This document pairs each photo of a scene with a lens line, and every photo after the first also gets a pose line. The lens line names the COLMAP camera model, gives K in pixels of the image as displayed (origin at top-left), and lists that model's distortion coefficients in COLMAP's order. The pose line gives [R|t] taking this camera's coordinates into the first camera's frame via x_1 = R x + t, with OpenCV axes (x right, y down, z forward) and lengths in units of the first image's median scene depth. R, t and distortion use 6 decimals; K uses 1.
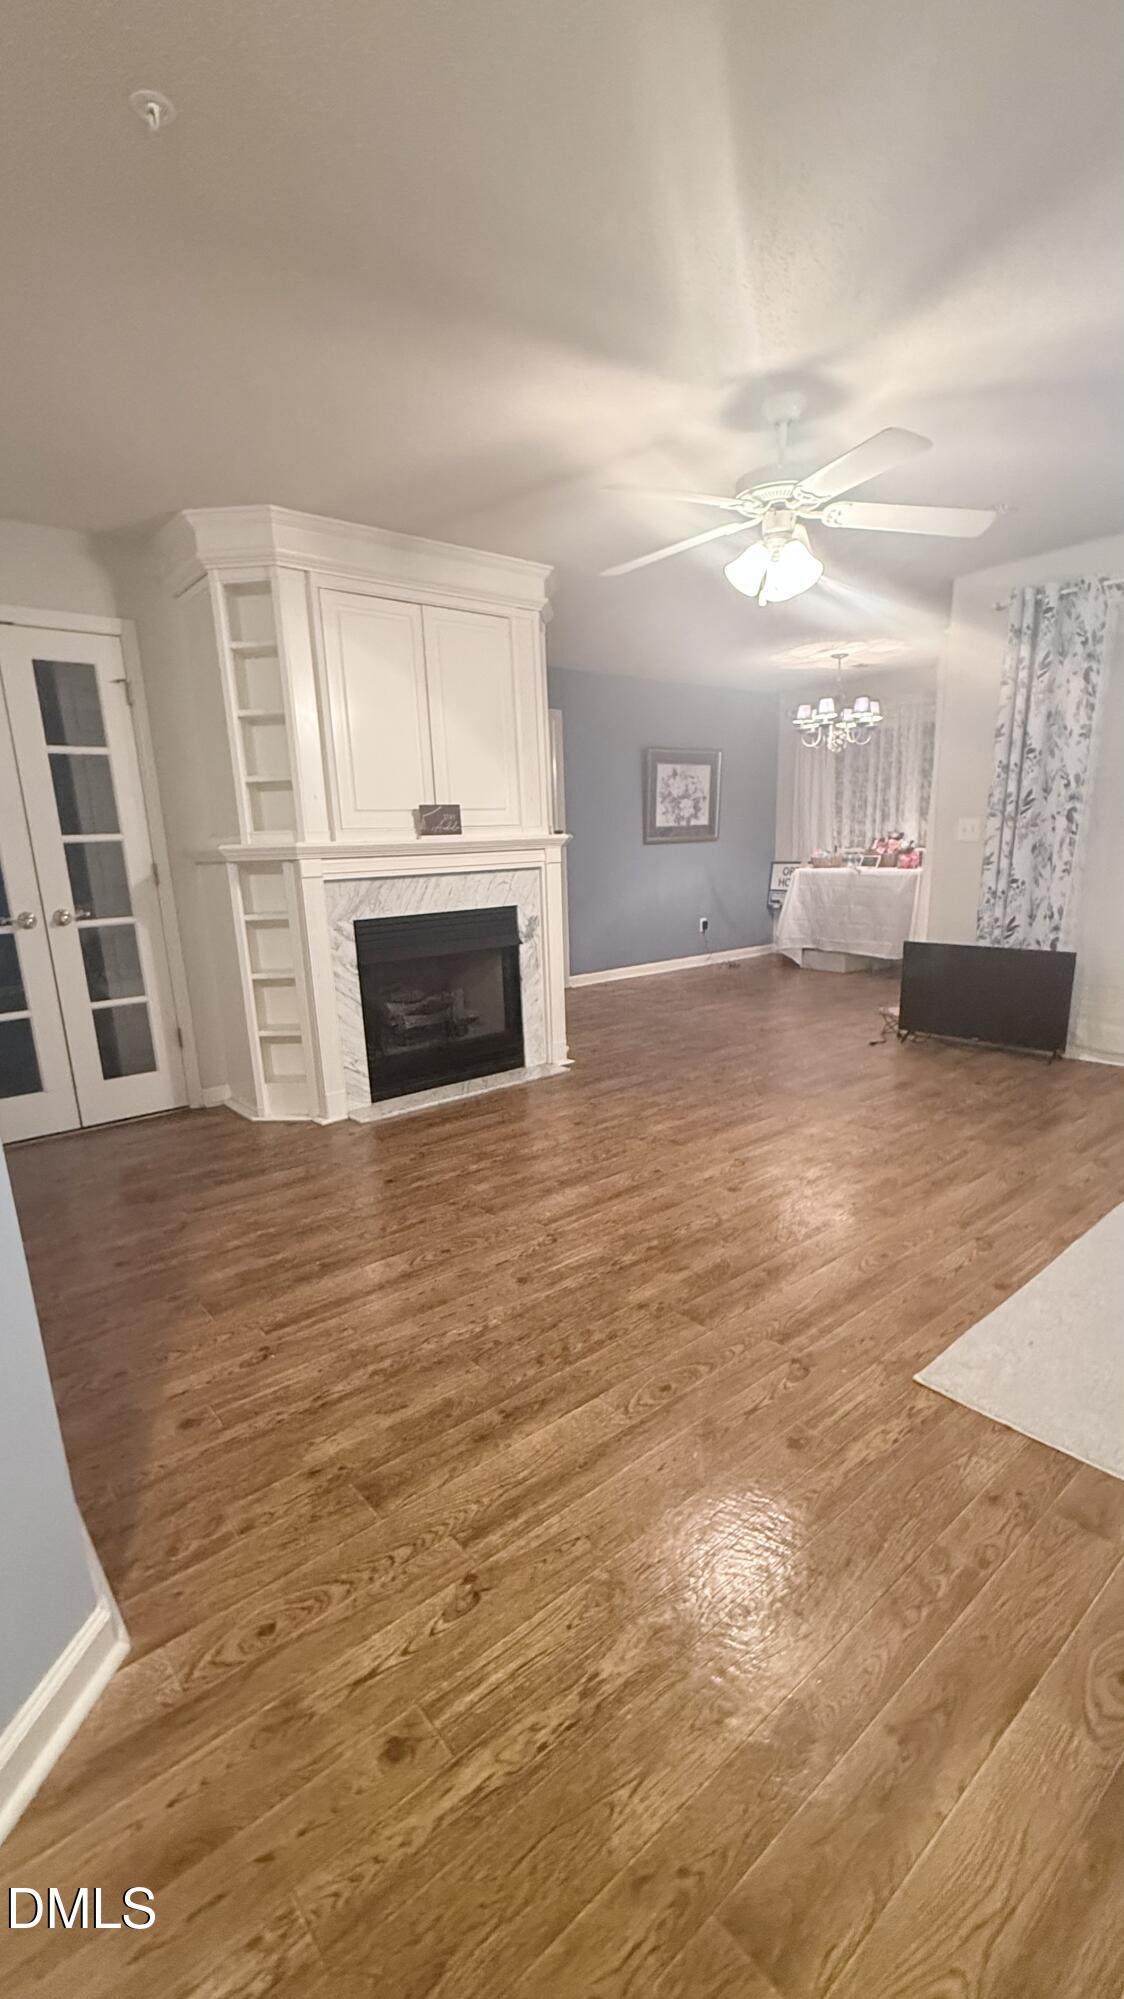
lens RADIAL K [[887.4, 0, 580.2], [0, 887.4, 1075.1], [0, 0, 1]] dist [0.001076, 0.000245]
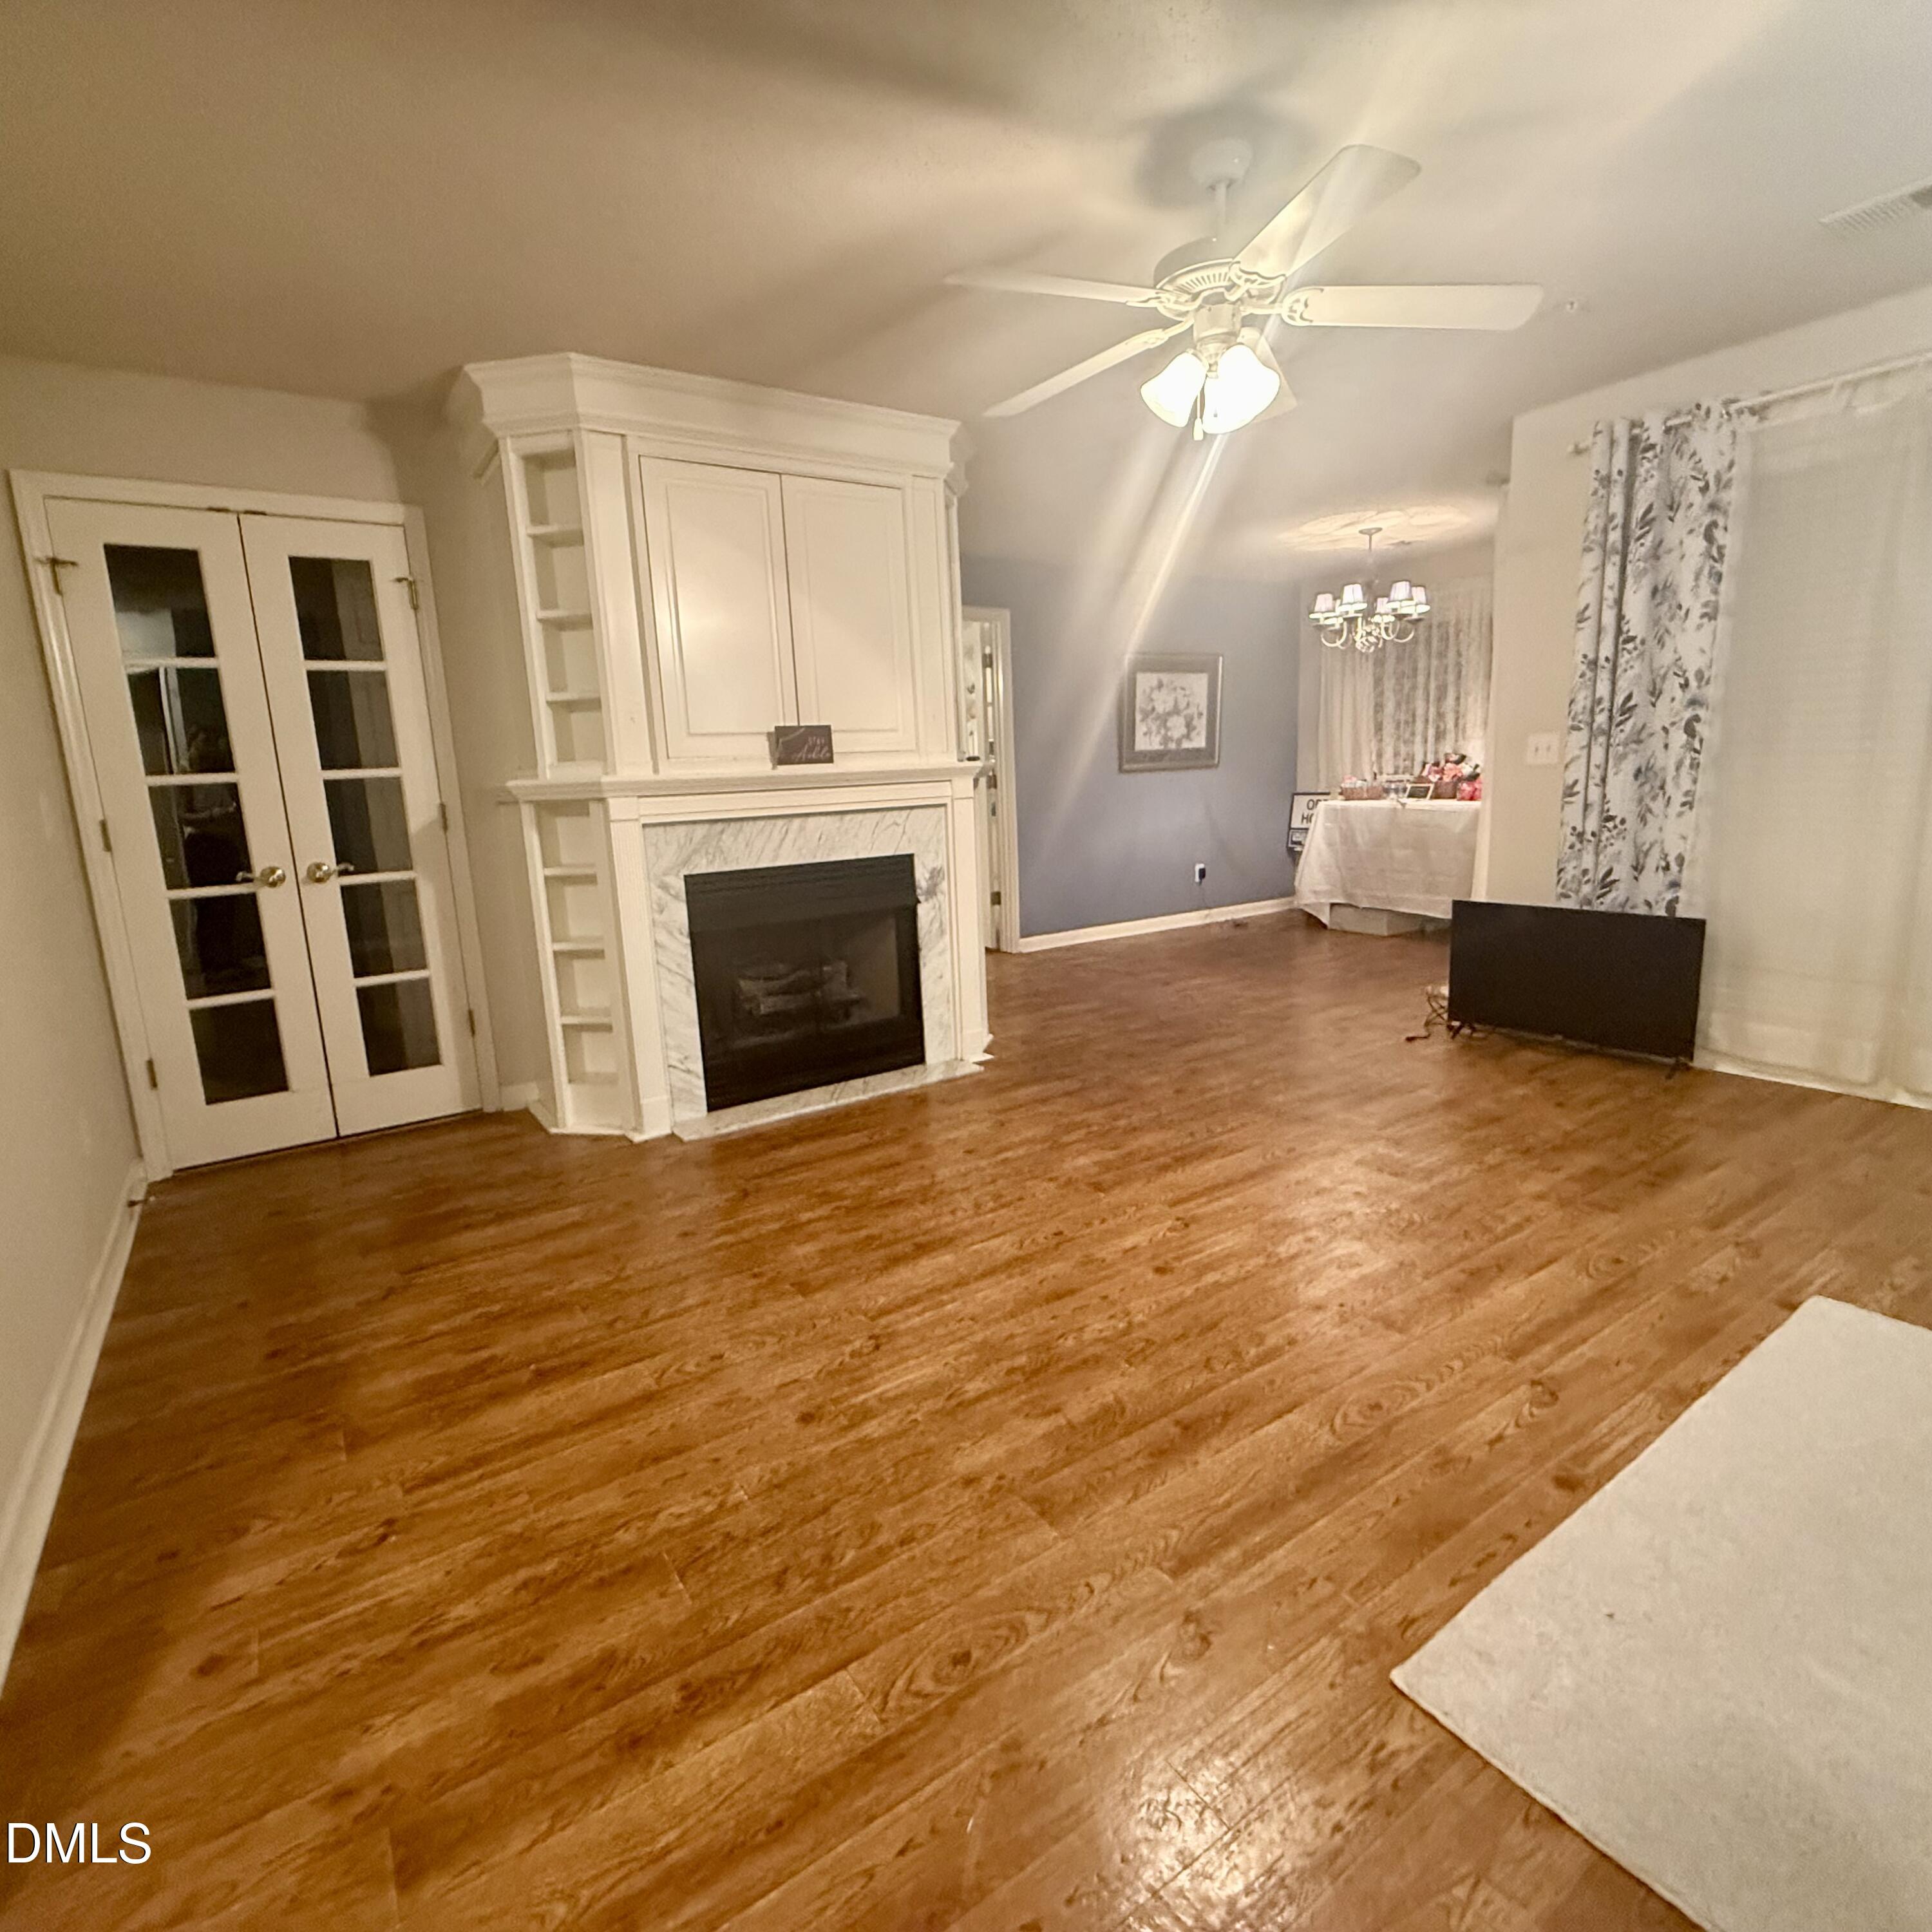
lens RADIAL K [[1037.2, 0, 972.1], [0, 1037.2, 963.8], [0, 0, 1]] dist [0.003343, -0.000391]
pose [[0.992480, 0.012094, -0.121809, 0.104869], [-0.020937, 0.997215, -0.071583, -0.039788], [0.120604, 0.073595, 0.989969, 0.150653]]
